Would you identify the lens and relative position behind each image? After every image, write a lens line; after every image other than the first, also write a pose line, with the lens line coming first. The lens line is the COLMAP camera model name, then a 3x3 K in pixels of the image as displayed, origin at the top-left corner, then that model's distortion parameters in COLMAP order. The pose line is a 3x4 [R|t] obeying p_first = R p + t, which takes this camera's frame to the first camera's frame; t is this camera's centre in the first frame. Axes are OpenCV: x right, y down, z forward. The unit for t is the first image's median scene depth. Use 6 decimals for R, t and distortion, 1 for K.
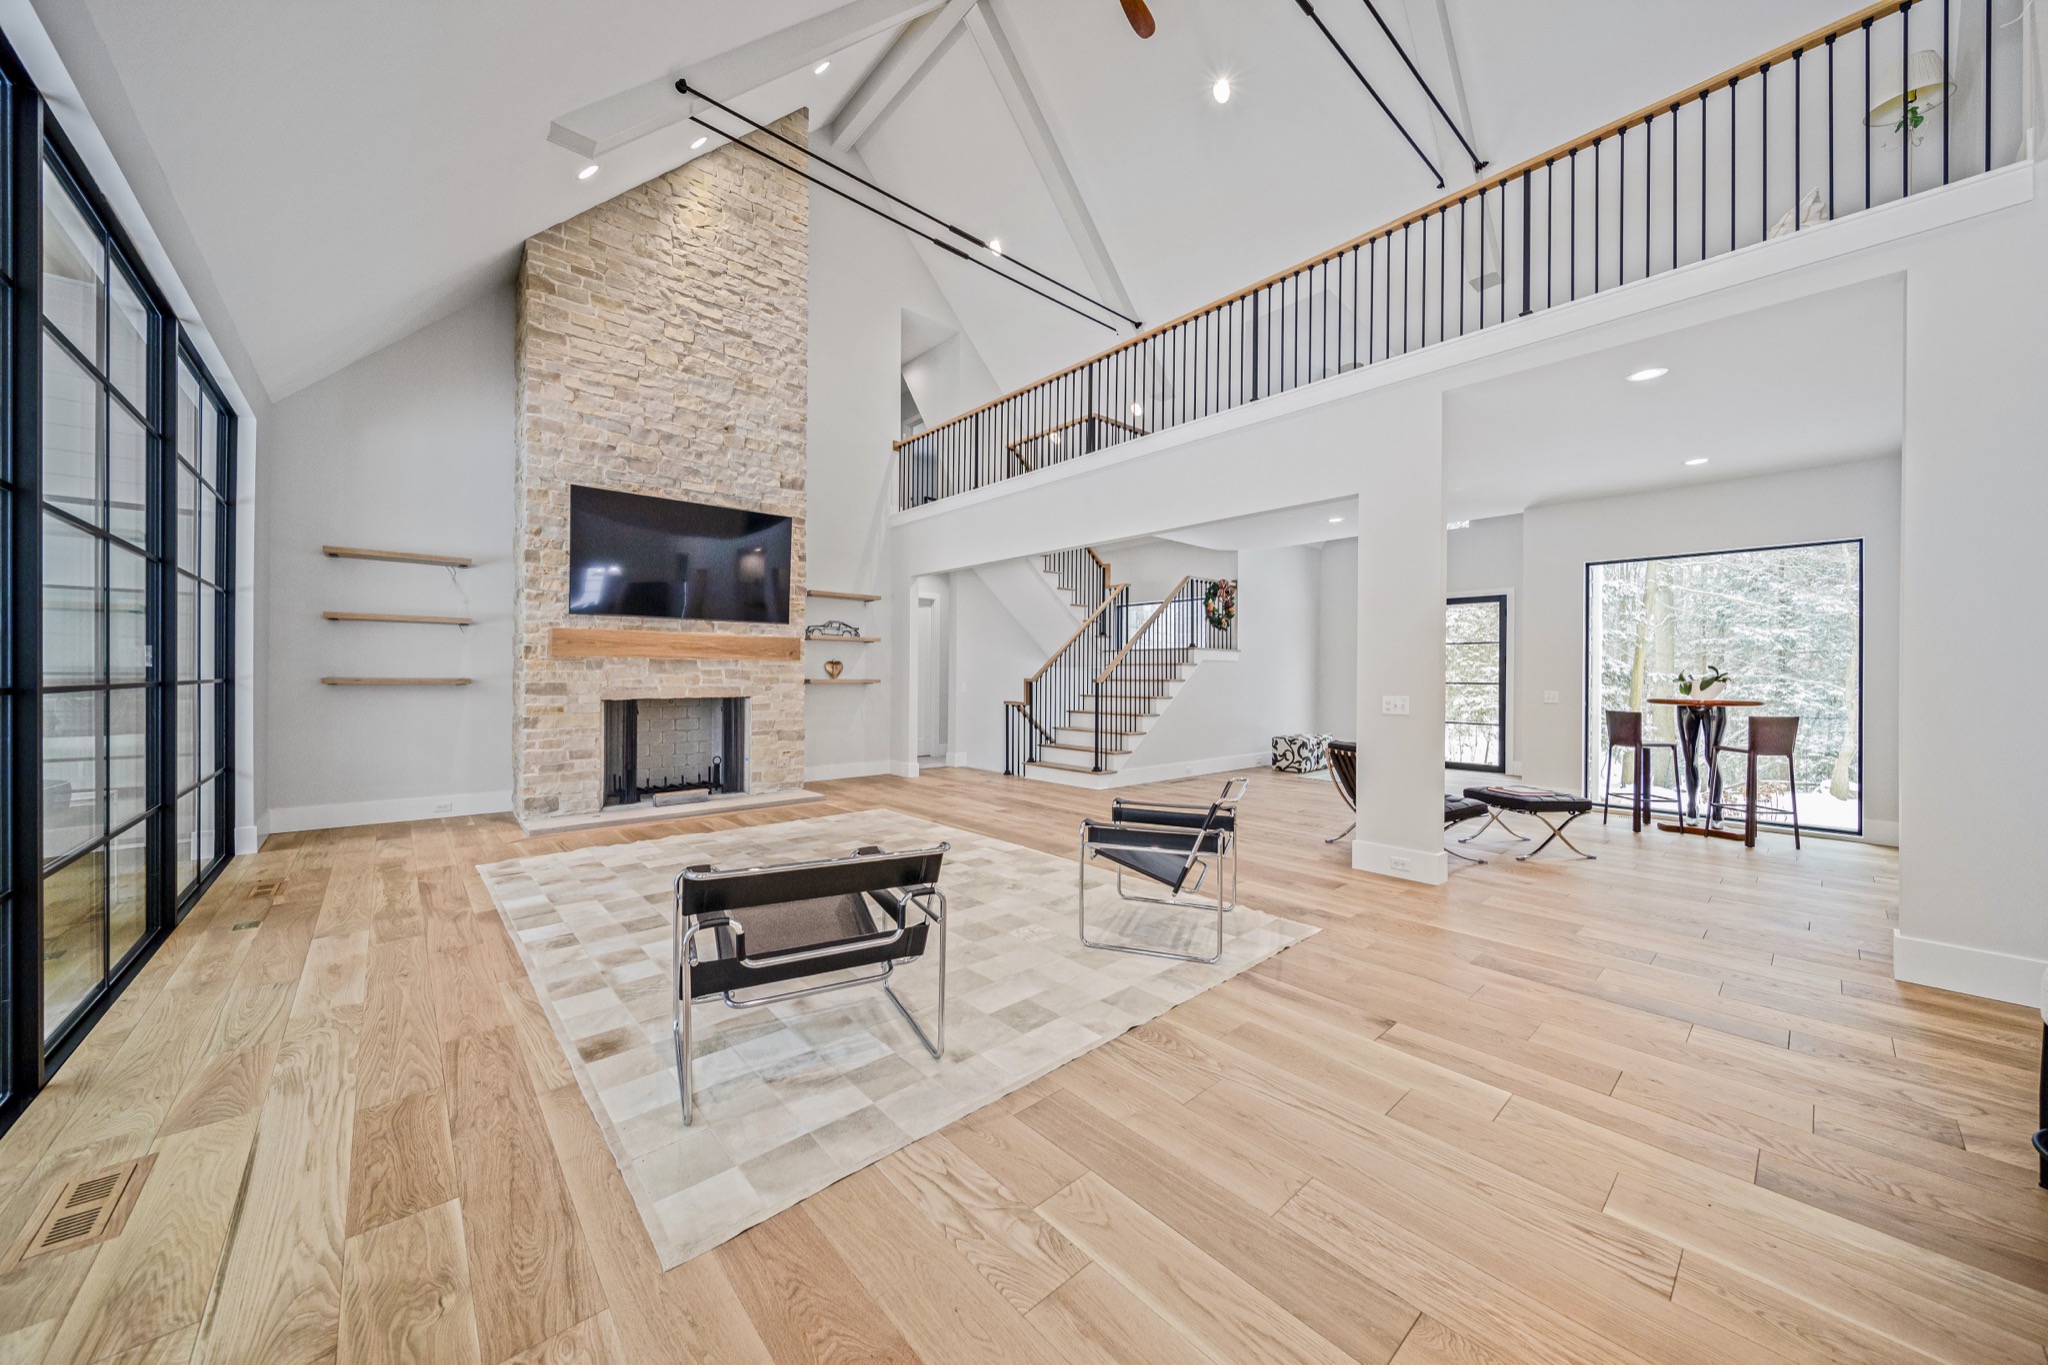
lens RADIAL K [[714.8, 0, 1022.8], [0, 714.8, 672.9], [0, 0, 1]] dist [-0.000240, -0.001209]
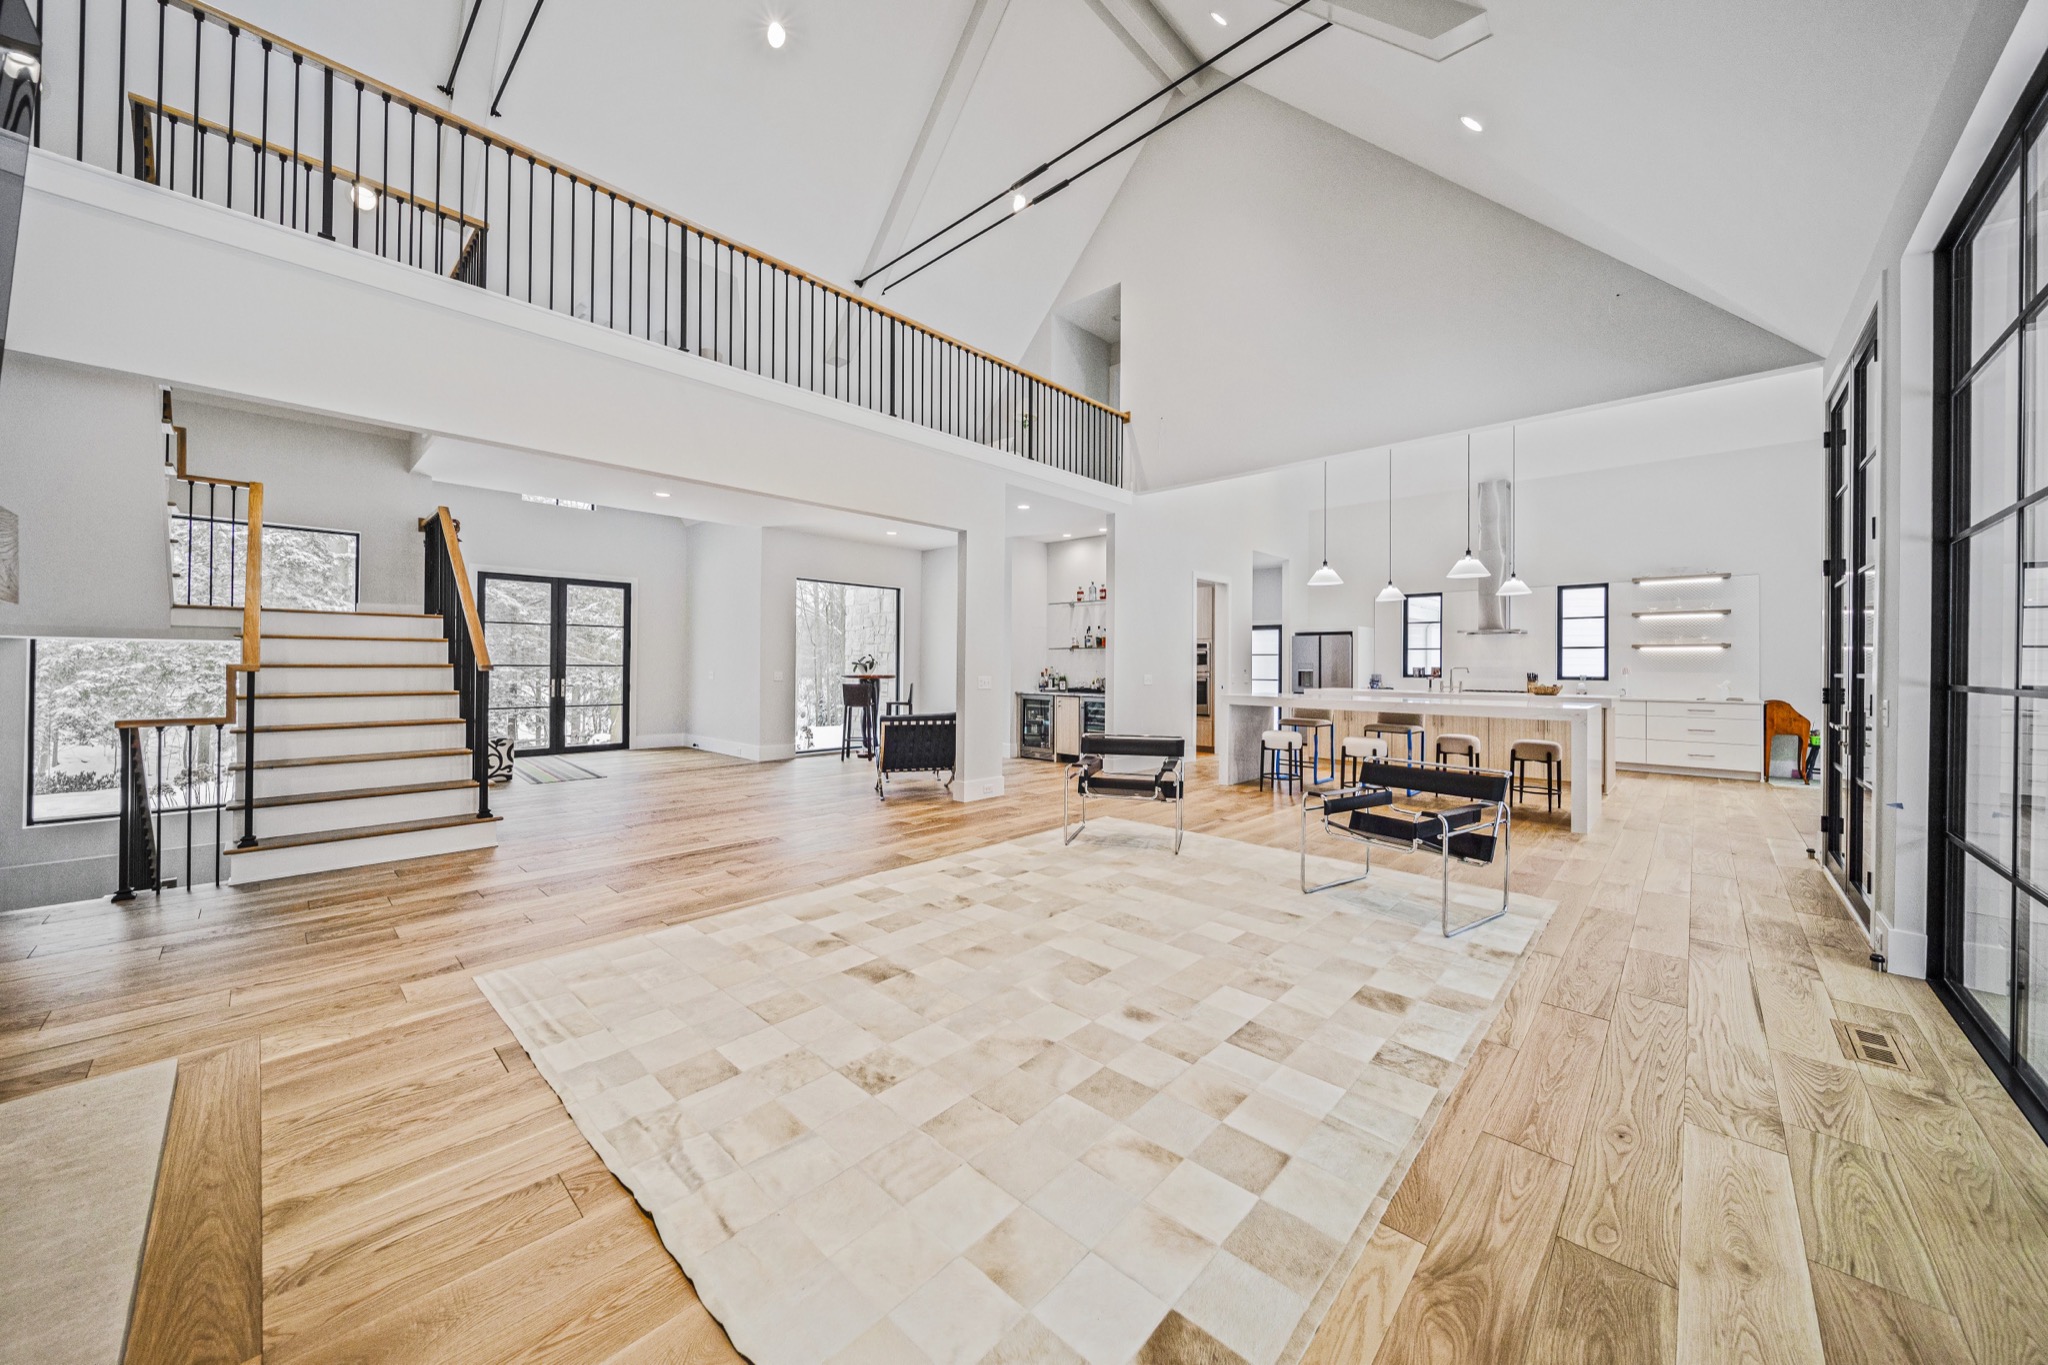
lens RADIAL K [[714.8, 0, 1022.6], [0, 714.8, 660.7], [0, 0, 1]] dist [-0.000240, -0.001209]
pose [[-0.090215, -0.002769, 0.995918, -0.662885], [-0.011692, 0.999930, 0.001721, -0.001925], [-0.995854, -0.011489, -0.090241, 0.728621]]
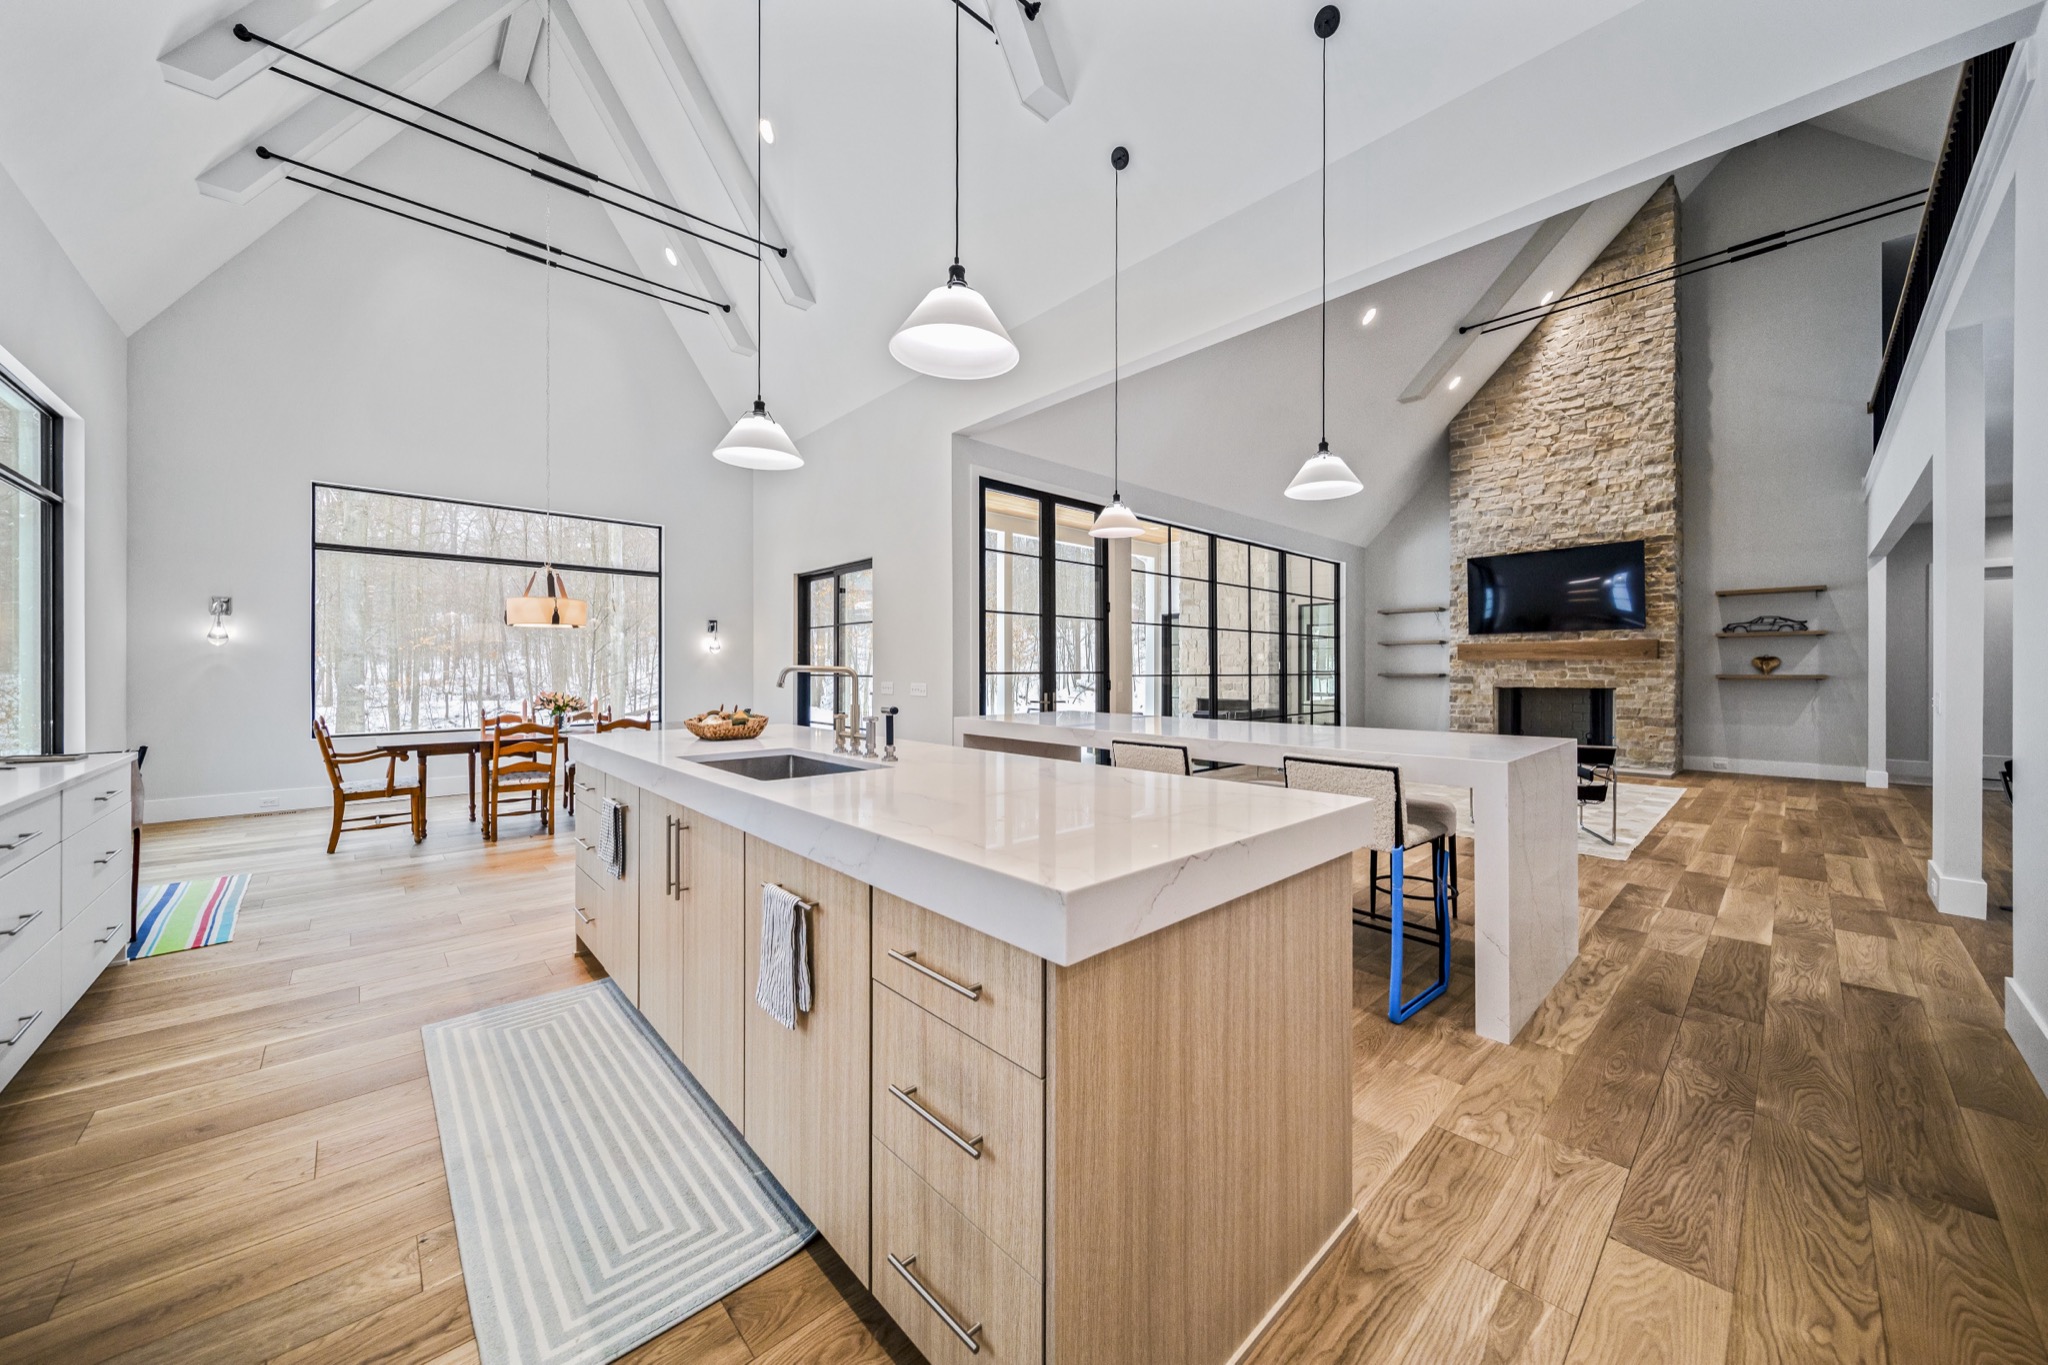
lens RADIAL K [[714.8, 0, 1025.4], [0, 714.8, 671.3], [0, 0, 1]] dist [-0.000240, -0.001209]
pose [[0.022136, -0.004864, -0.999743, 0.927430], [0.003572, 0.999982, -0.004786, 0.005965], [0.999749, -0.003465, 0.022153, -0.073821]]
